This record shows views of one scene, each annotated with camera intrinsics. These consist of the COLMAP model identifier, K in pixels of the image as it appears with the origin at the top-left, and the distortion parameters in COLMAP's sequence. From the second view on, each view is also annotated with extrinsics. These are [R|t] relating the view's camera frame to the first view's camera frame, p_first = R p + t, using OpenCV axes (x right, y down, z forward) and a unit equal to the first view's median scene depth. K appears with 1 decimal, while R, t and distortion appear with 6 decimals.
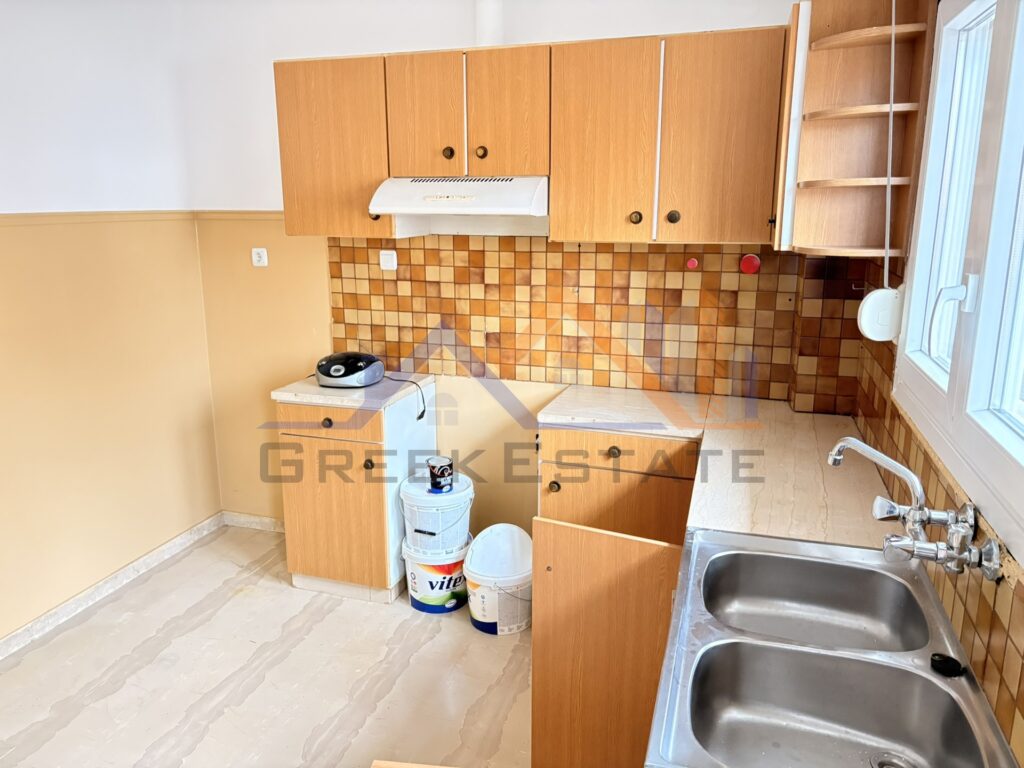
lens RADIAL K [[770.5, 0, 515.0], [0, 770.5, 378.2], [0, 0, 1]] dist [0.046650, -0.061854]
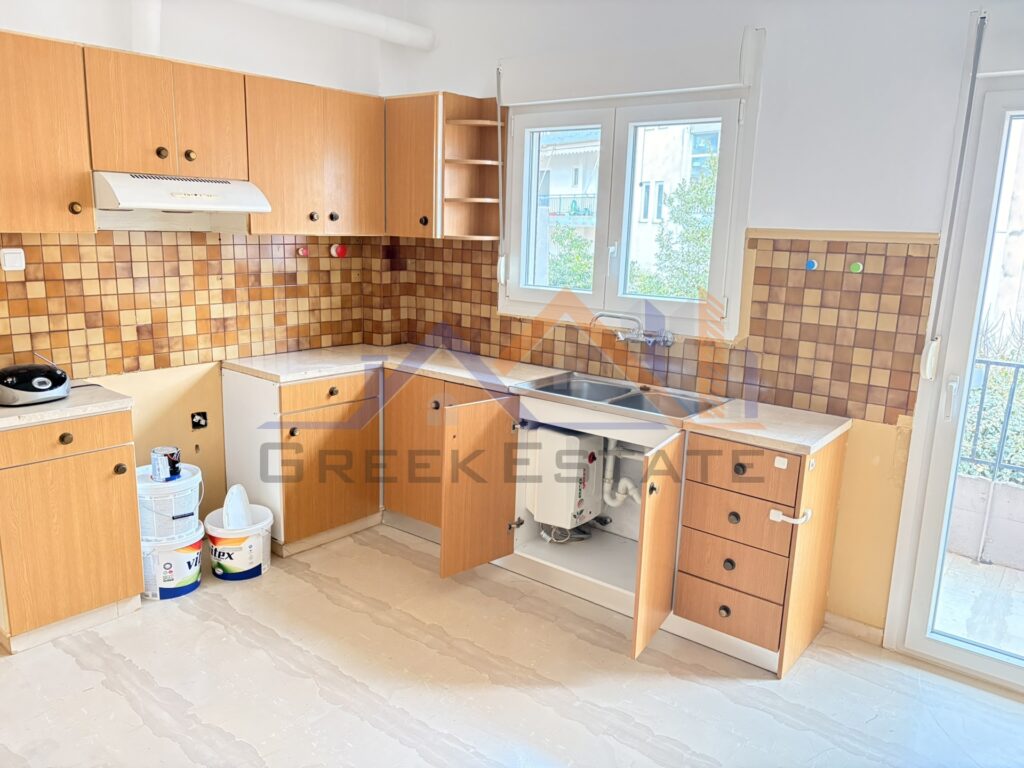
lens RADIAL K [[770.5, 0, 514.0], [0, 770.5, 390.8], [0, 0, 1]] dist [0.046650, -0.061854]
pose [[0.369235, -0.189395, 0.909832, -0.856350], [0.176798, 0.975449, 0.131304, -0.023365], [-0.912364, 0.112375, 0.393655, 0.156951]]
